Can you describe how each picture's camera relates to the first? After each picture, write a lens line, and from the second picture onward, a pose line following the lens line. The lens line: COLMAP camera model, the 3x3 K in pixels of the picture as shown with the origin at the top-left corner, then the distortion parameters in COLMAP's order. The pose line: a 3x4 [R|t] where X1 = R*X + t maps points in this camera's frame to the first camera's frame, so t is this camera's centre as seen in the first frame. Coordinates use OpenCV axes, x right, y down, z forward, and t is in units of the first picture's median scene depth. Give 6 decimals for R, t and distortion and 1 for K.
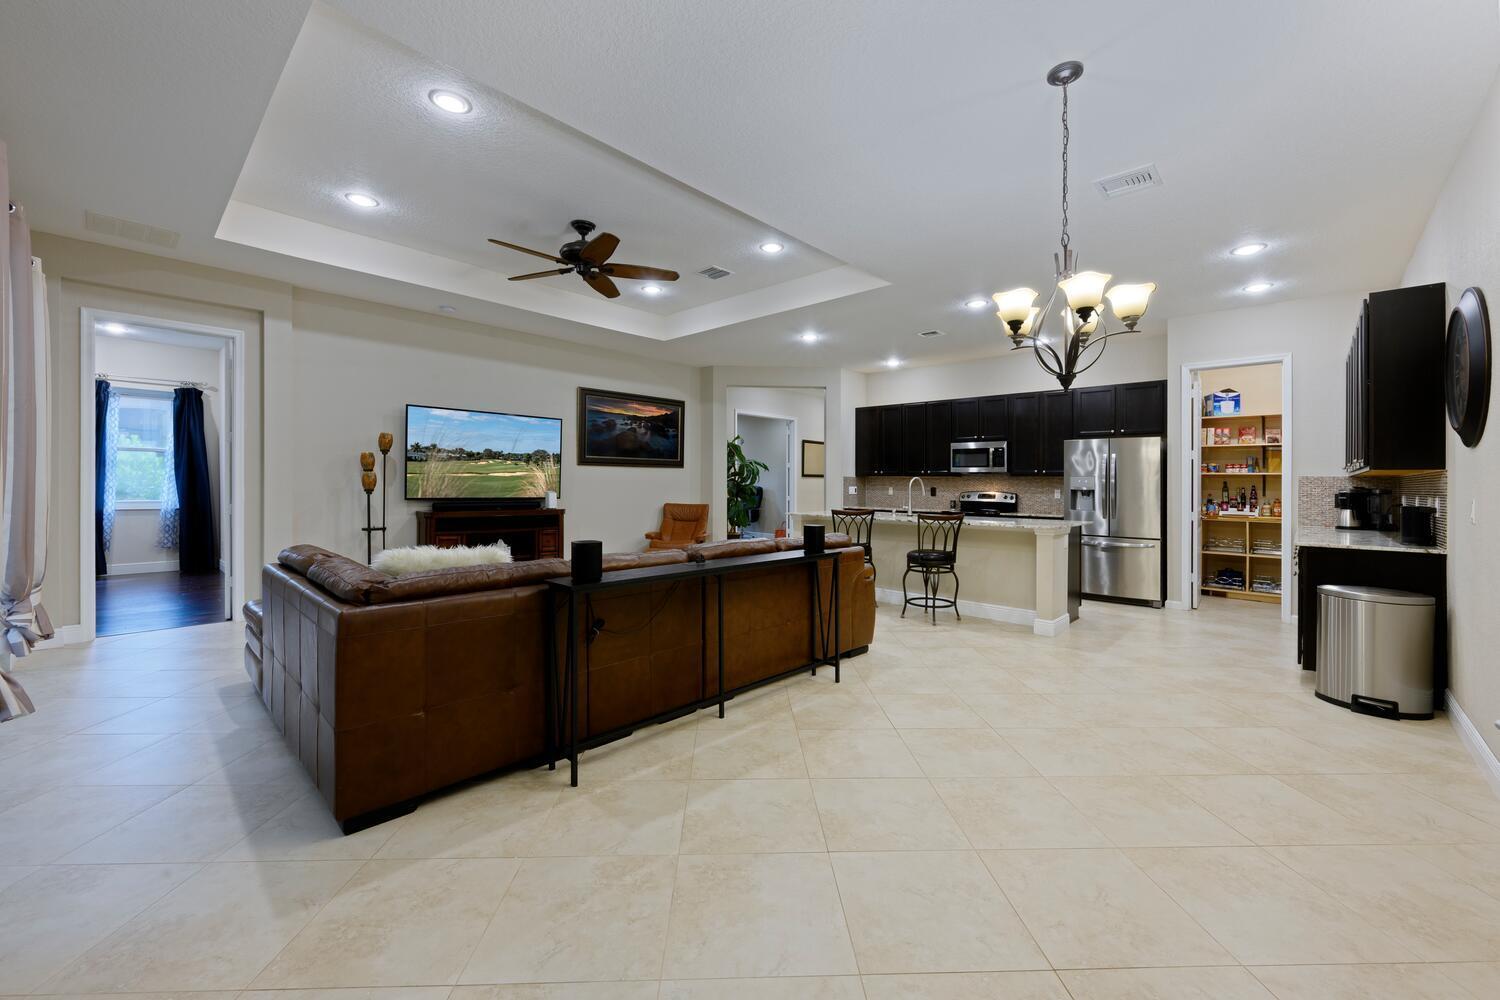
lens RADIAL K [[592.8, 0, 752.6], [0, 592.8, 485.3], [0, 0, 1]] dist [-0.003263, -0.000466]
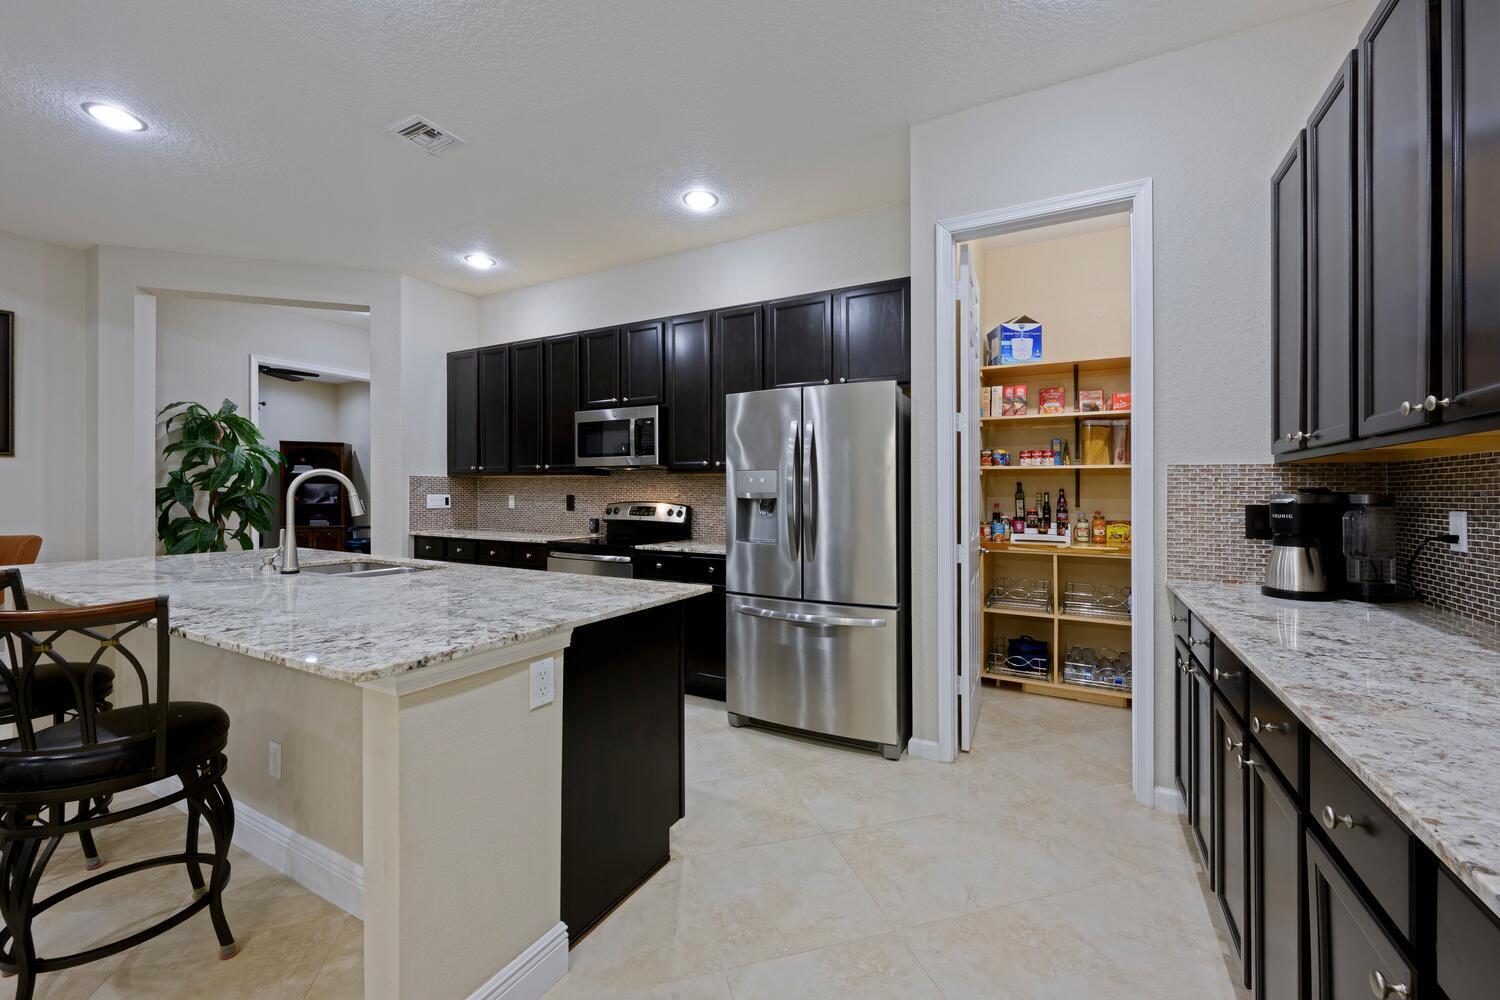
lens RADIAL K [[592.8, 0, 749.4], [0, 592.8, 493.6], [0, 0, 1]] dist [-0.003263, -0.000466]
pose [[0.968835, -0.005626, 0.247644, 0.411094], [0.005415, 0.999984, 0.001532, 0.002773], [-0.247649, -0.000144, 0.968850, 0.518189]]
